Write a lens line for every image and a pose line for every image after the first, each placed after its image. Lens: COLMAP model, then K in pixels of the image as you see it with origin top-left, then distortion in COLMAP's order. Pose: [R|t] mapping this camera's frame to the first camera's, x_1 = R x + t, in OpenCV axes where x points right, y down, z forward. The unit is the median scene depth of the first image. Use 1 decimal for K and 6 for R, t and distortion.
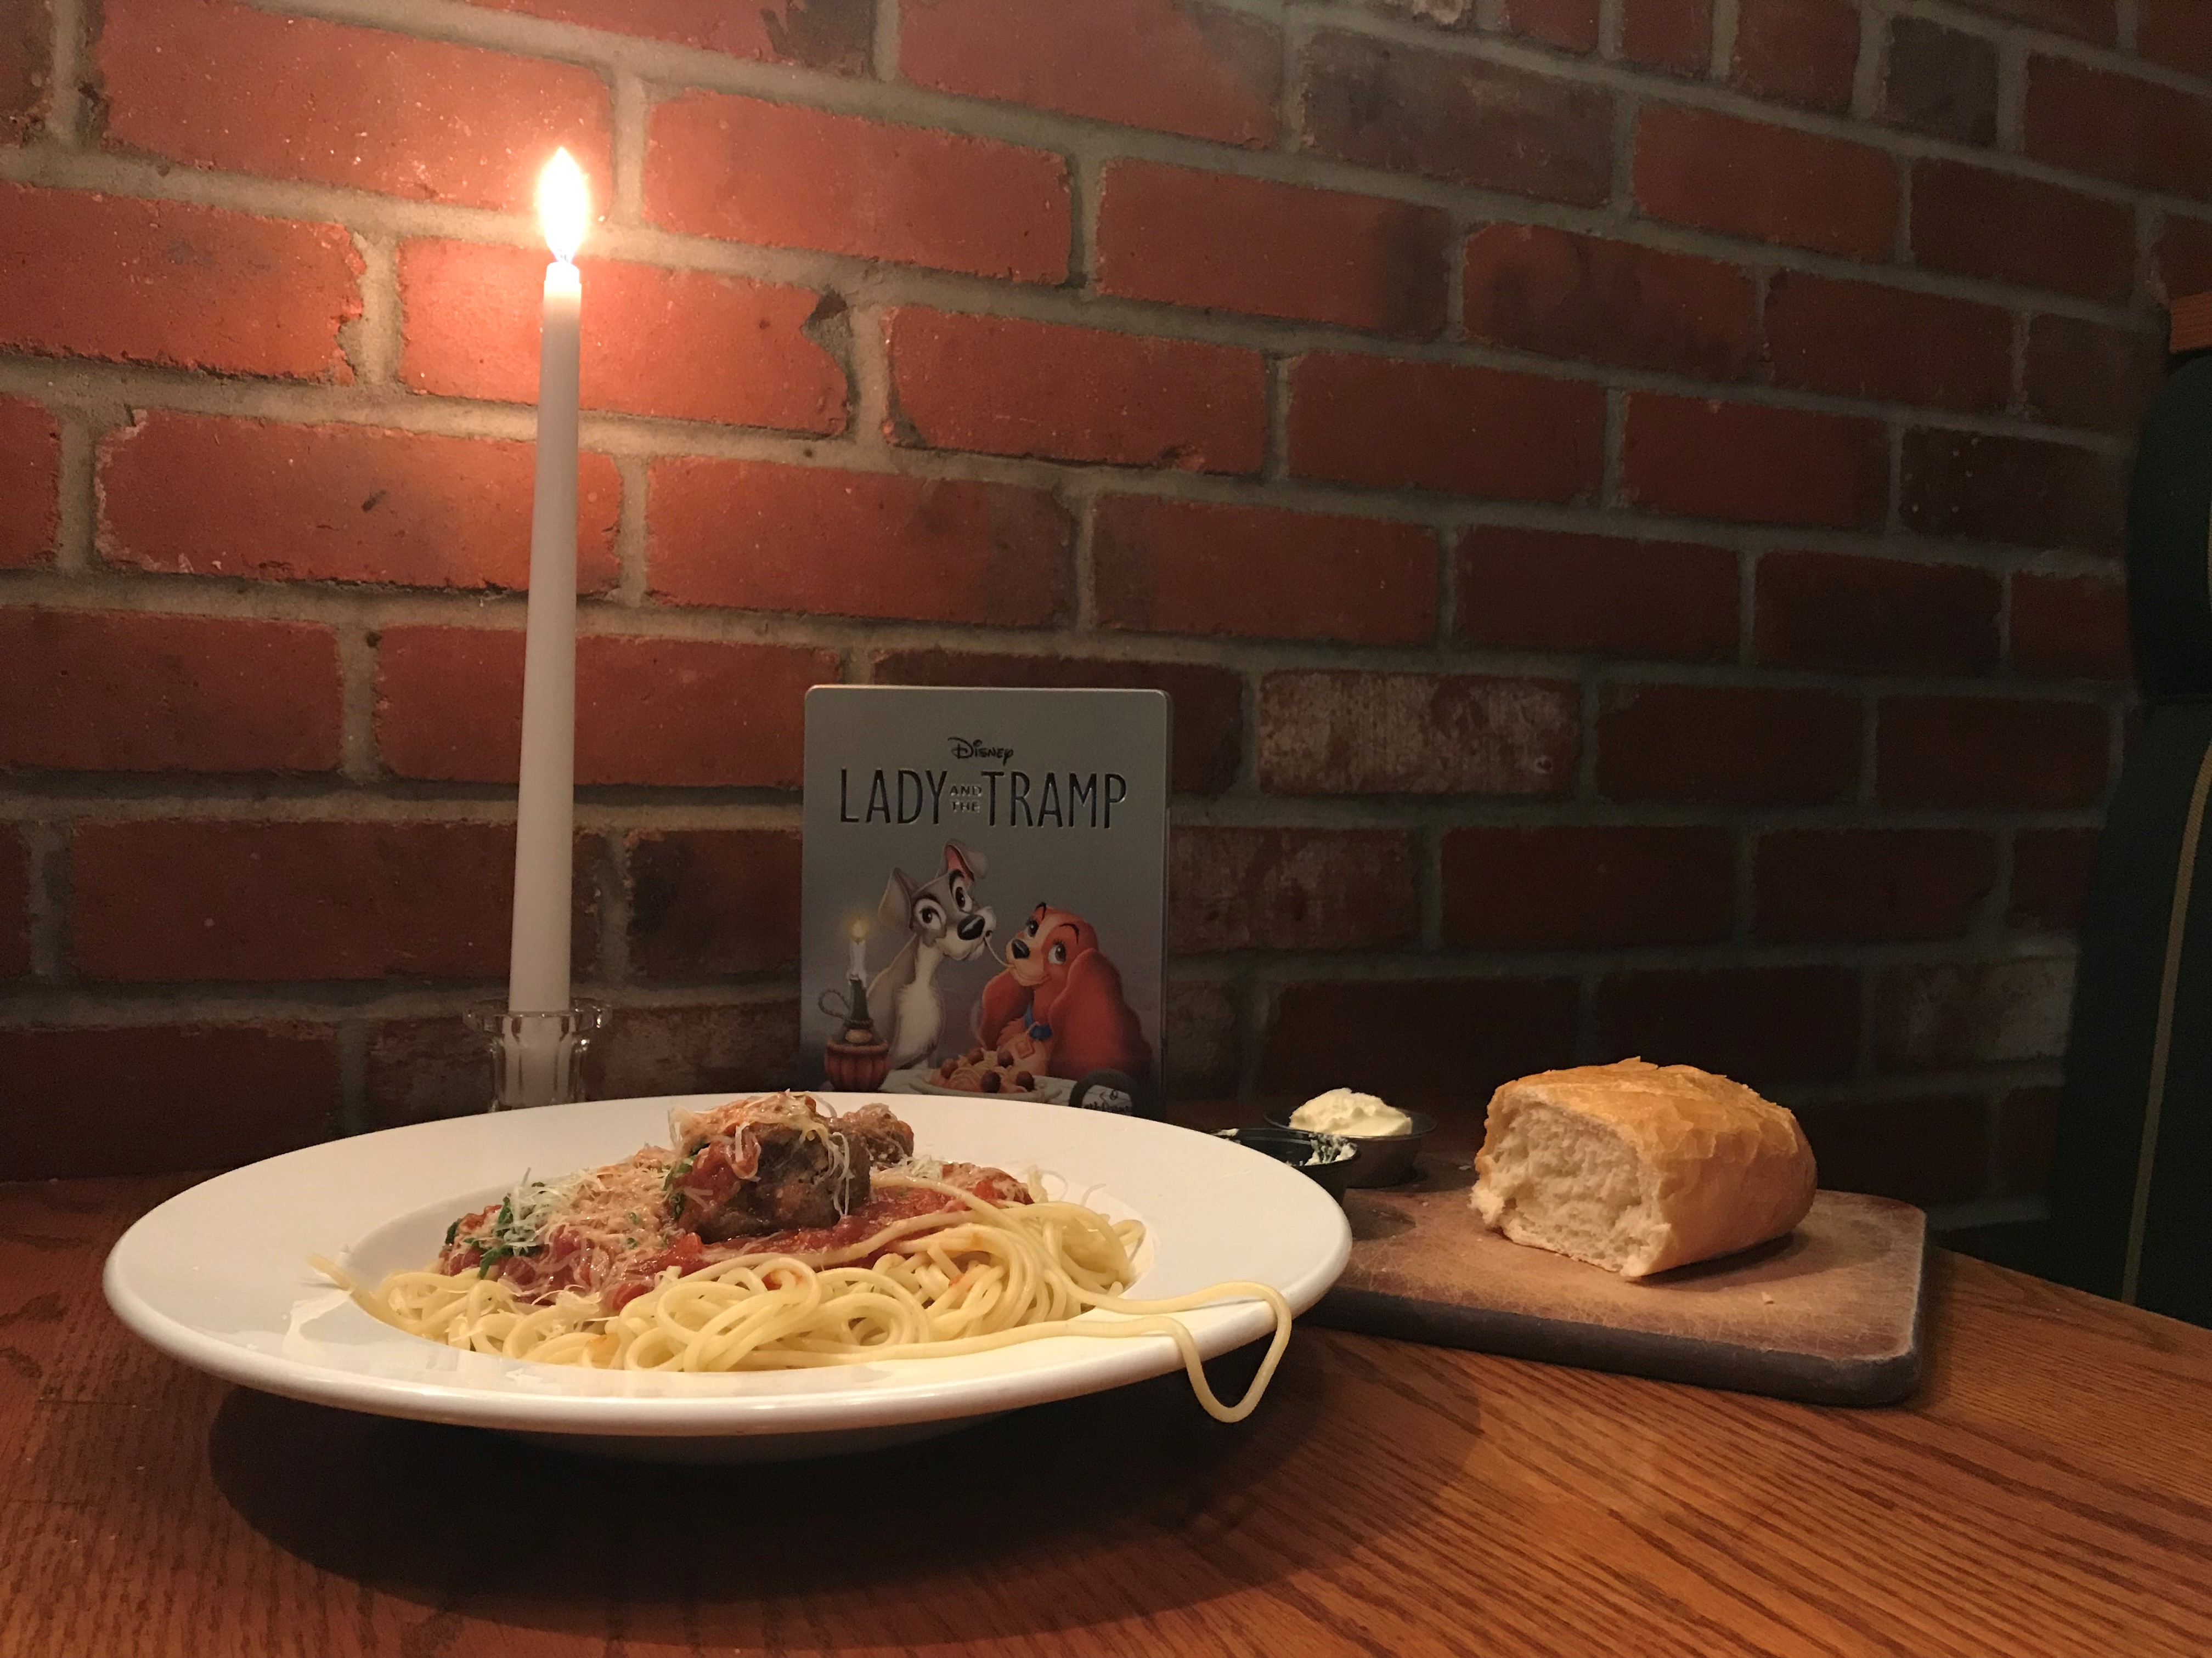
lens RADIAL K [[1778.7, 0, 1104.8], [0, 1778.7, 802.8], [0, 0, 1]] dist [0.014232, -0.010843]
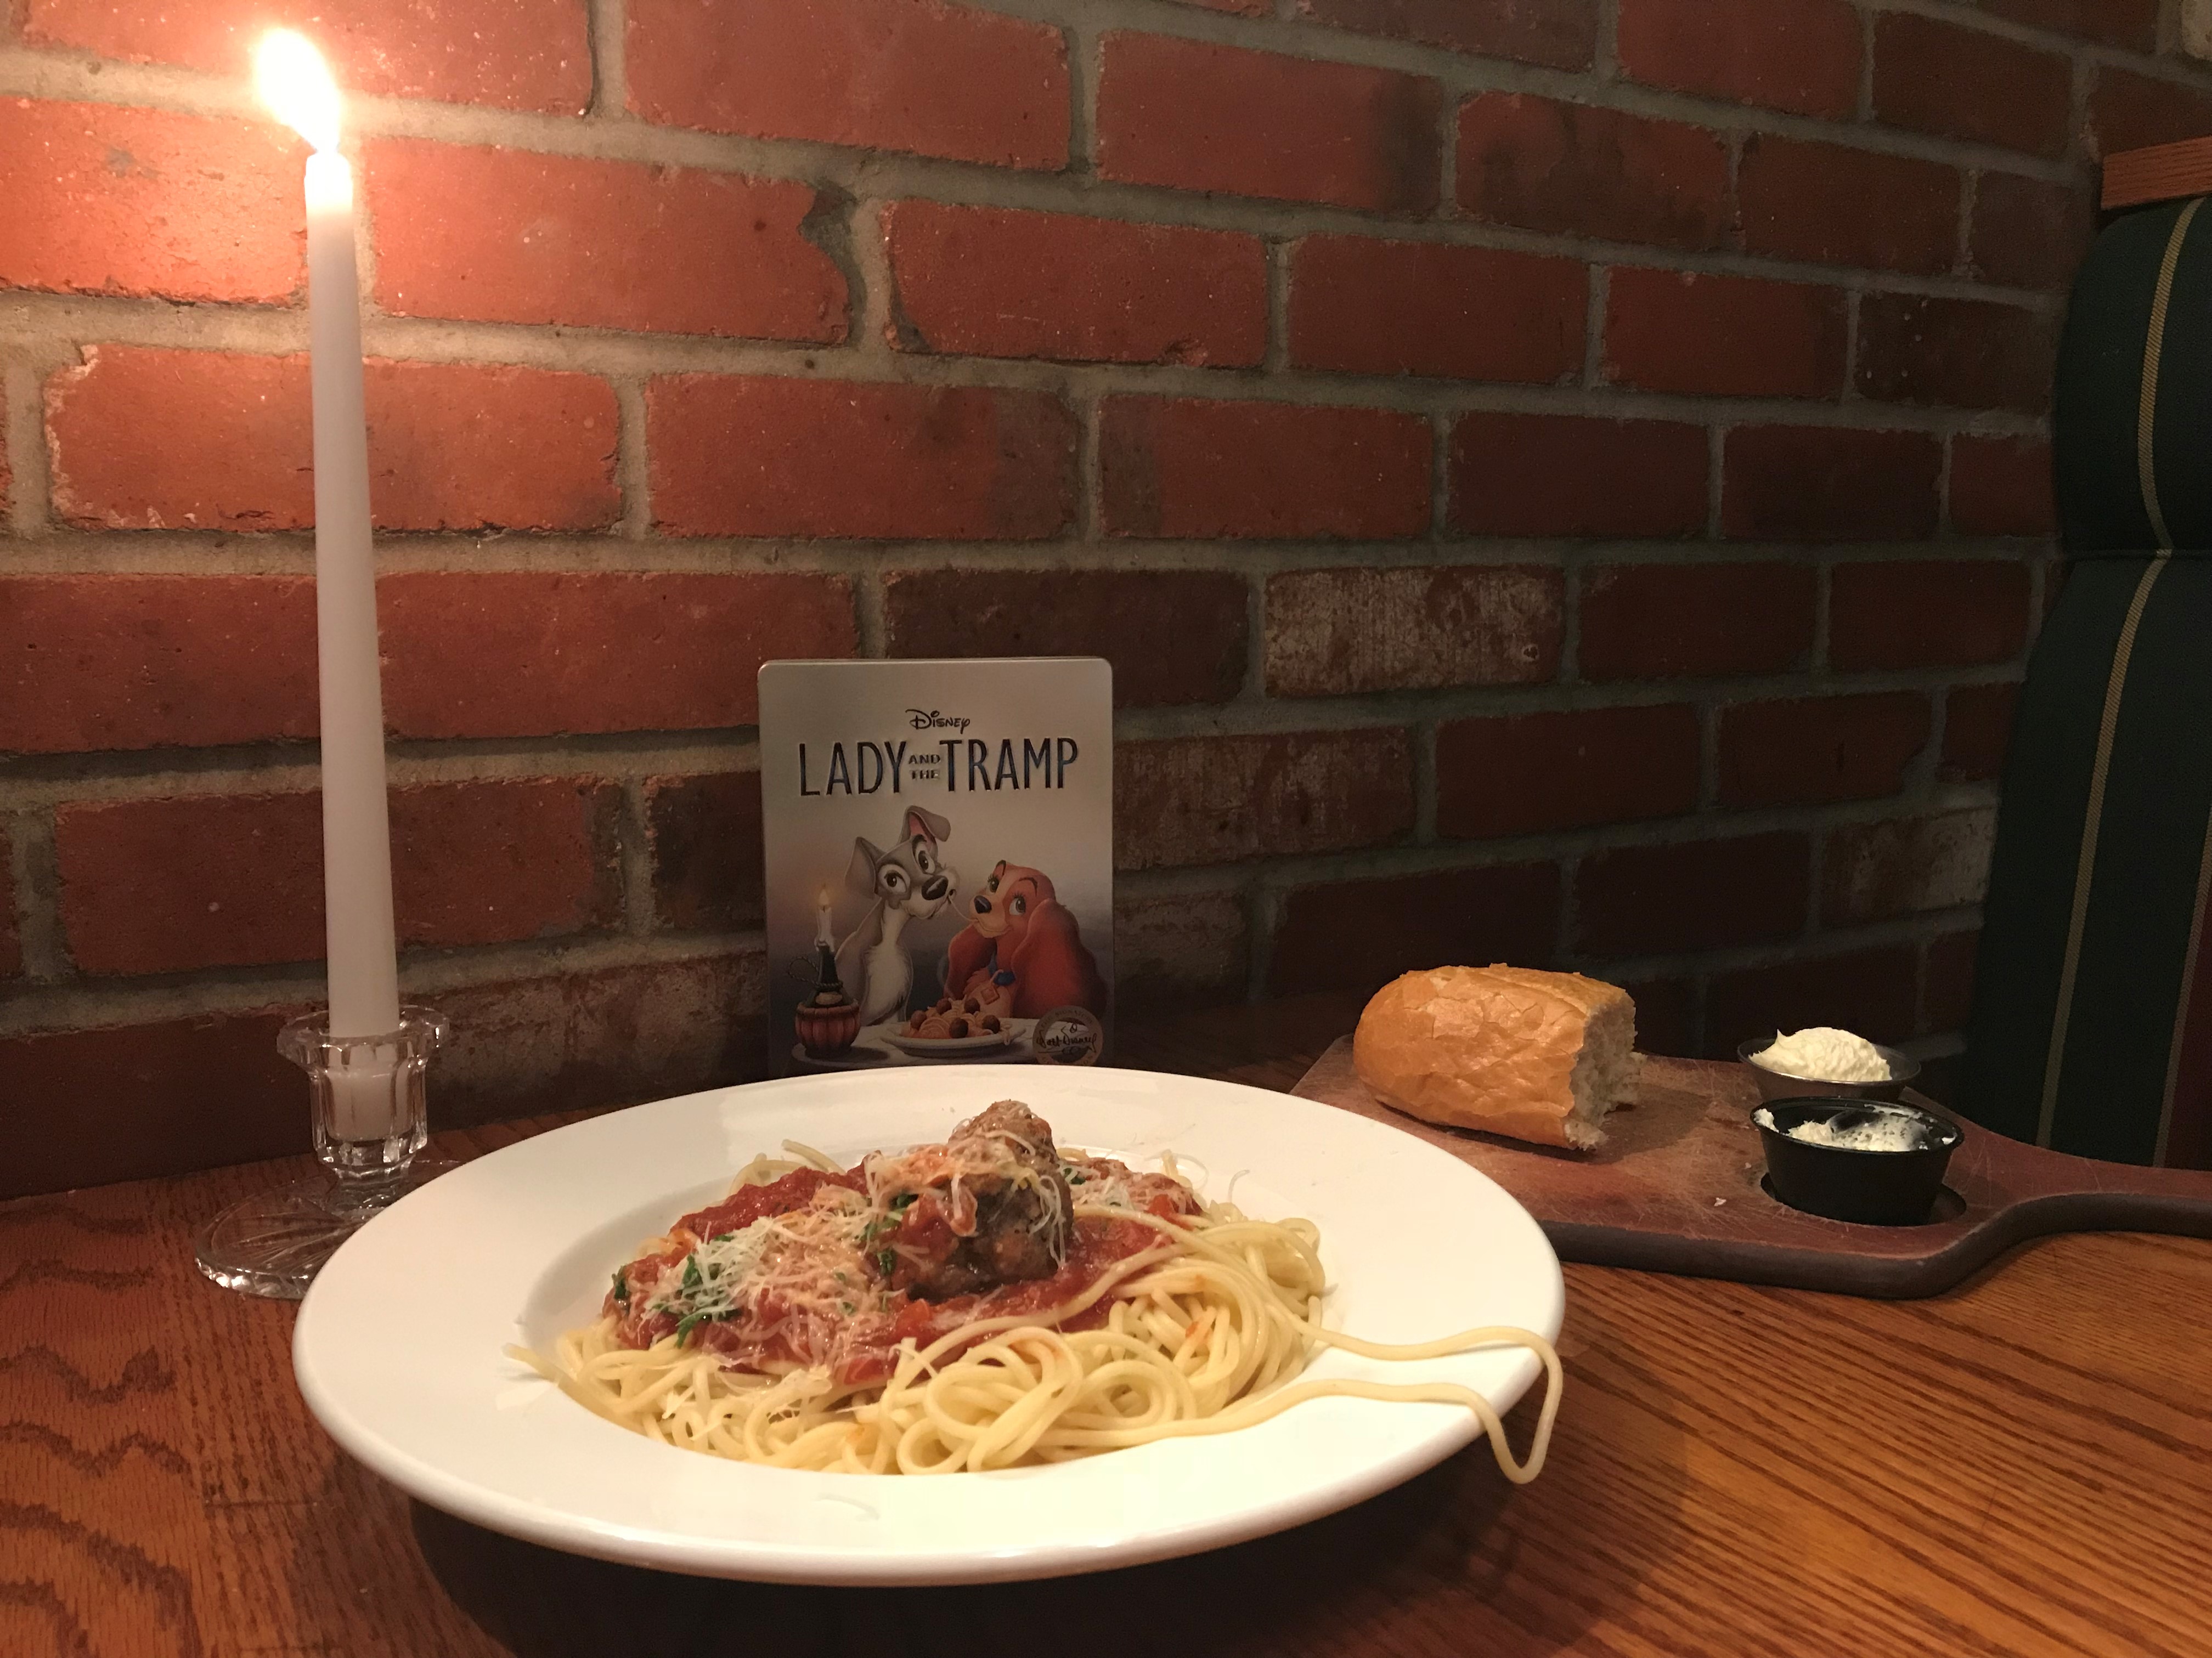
lens RADIAL K [[1776.4, 0, 1105.1], [0, 1776.4, 795.0], [0, 0, 1]] dist [0.013750, -0.004464]
pose [[0.994201, -0.037262, 0.100873, -0.117340], [0.026087, 0.993597, 0.109926, -0.071491], [-0.104324, -0.106657, 0.988808, 0.035754]]
